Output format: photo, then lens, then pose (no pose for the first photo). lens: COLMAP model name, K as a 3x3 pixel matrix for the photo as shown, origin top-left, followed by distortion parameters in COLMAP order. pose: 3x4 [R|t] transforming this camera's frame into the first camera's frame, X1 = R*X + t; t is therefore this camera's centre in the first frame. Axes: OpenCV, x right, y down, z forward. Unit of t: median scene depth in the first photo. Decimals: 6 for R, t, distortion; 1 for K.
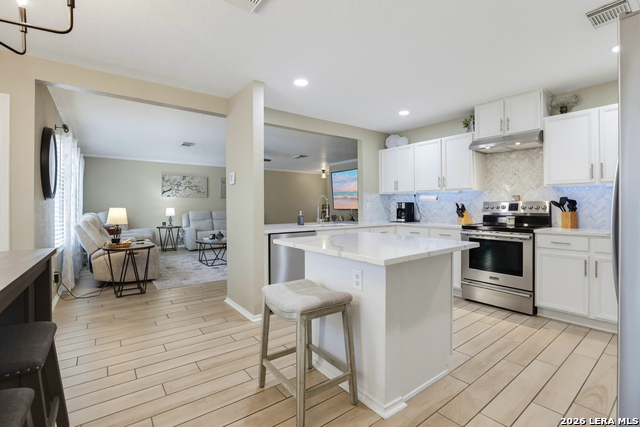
lens RADIAL K [[295.2, 0, 330.3], [0, 295.2, 202.4], [0, 0, 1]] dist [-0.038256, 0.009828]
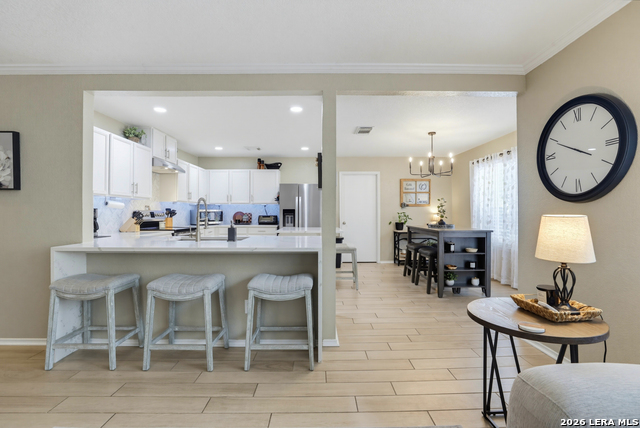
lens RADIAL K [[295.2, 0, 324.1], [0, 295.2, 210.6], [0, 0, 1]] dist [-0.038256, 0.009828]
pose [[-0.795739, 0.012306, 0.605515, -0.582552], [-0.001441, 0.999752, -0.022212, 0.018531], [-0.605638, -0.018548, -0.795524, 1.206535]]
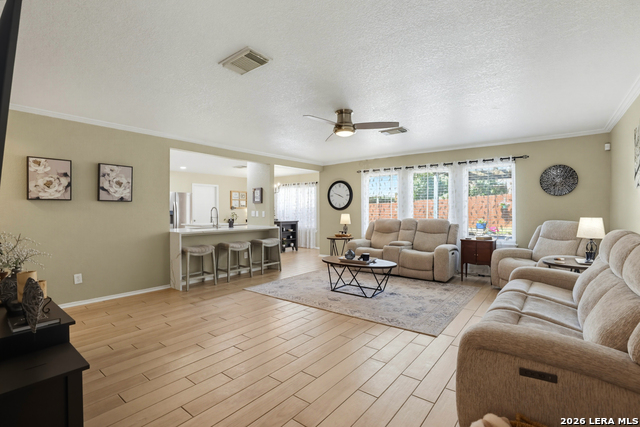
lens RADIAL K [[295.2, 0, 326.5], [0, 295.2, 214.5], [0, 0, 1]] dist [-0.038256, 0.009828]
pose [[-0.971141, 0.012440, -0.238180, -0.180641], [0.012479, 0.999921, 0.001345, 0.015224], [0.238178, -0.001666, -0.971220, 2.141313]]
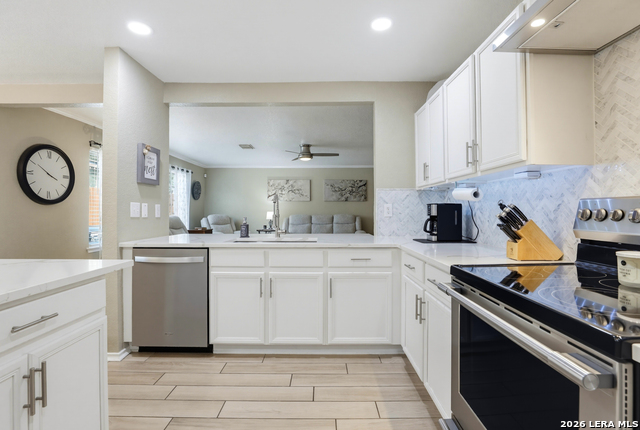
lens RADIAL K [[306.3, 0, 318.0], [0, 306.3, 210.8], [0, 0, 1]] dist [-0.016062, 0.000123]
pose [[0.773747, 0.004513, -0.633478, 0.428971], [0.004349, 0.999913, 0.012436, 0.005103], [0.633479, -0.012378, 0.773661, 0.458084]]
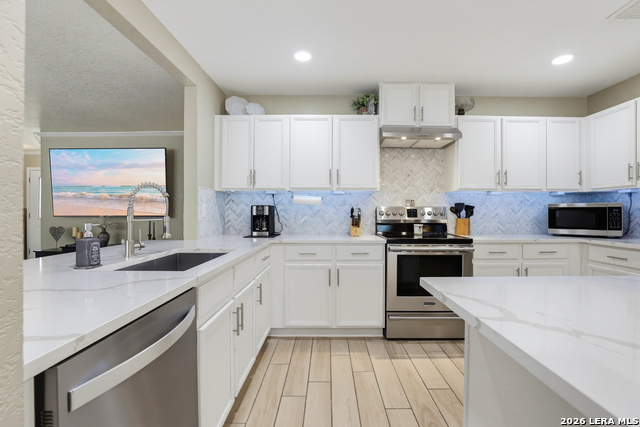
lens RADIAL K [[295.2, 0, 333.7], [0, 295.2, 212.7], [0, 0, 1]] dist [-0.038256, 0.009828]
pose [[0.622845, 0.003034, 0.782339, -0.150256], [-0.014504, 0.999865, 0.007669, 0.008523], [-0.782211, -0.016124, 0.622805, 0.494267]]
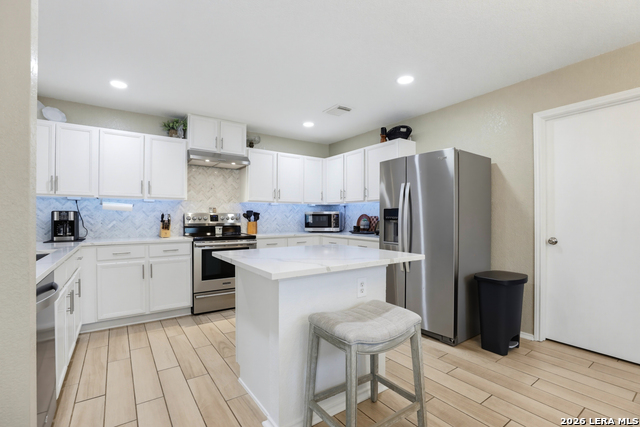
lens RADIAL K [[295.2, 0, 323.5], [0, 295.2, 215.9], [0, 0, 1]] dist [-0.038256, 0.009828]
pose [[0.071683, 0.009226, 0.997385, -0.348932], [-0.012953, 0.999882, -0.008318, 0.008669], [-0.997343, -0.012323, 0.071794, 0.391615]]
